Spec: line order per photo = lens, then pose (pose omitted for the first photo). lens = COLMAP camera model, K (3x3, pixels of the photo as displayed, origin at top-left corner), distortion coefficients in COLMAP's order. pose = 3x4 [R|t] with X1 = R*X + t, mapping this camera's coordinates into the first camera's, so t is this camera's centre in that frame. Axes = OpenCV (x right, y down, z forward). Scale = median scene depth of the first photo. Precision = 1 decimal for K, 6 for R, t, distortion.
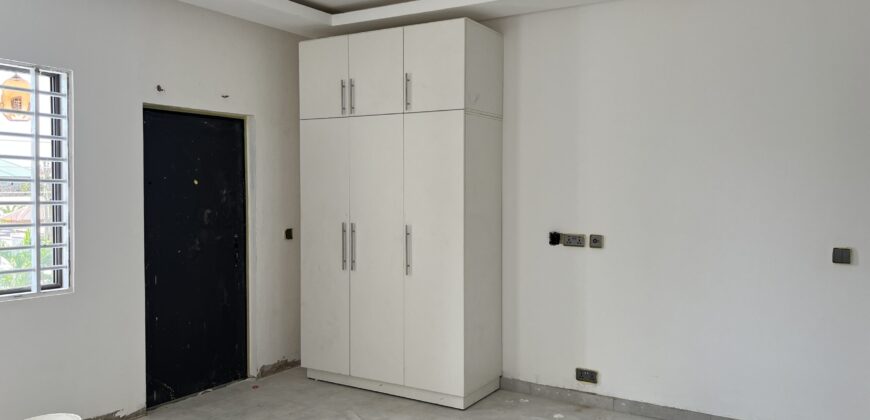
lens RADIAL K [[653.9, 0, 435.0], [0, 653.9, 210.0], [0, 0, 1]] dist [0.098562, -0.162203]
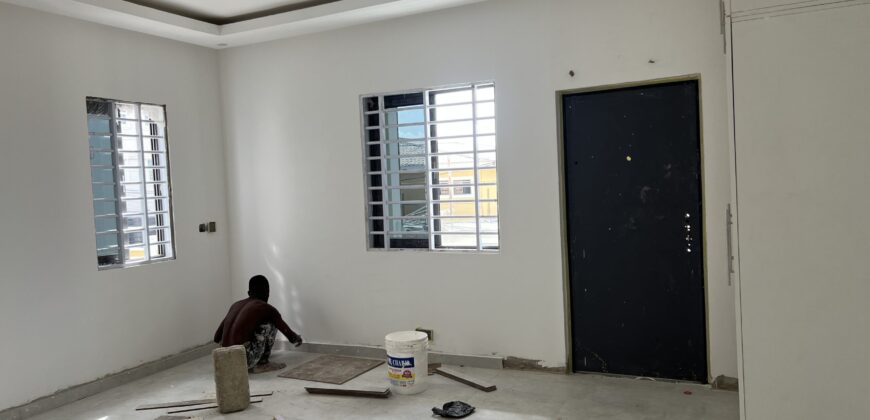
lens RADIAL K [[653.9, 0, 435.0], [0, 653.9, 210.0], [0, 0, 1]] dist [0.098562, -0.162203]
pose [[0.098289, 0.031722, -0.994652, 0.558740], [0.016347, 0.999306, 0.033485, -0.003669], [0.995024, -0.019551, 0.097702, 0.609552]]
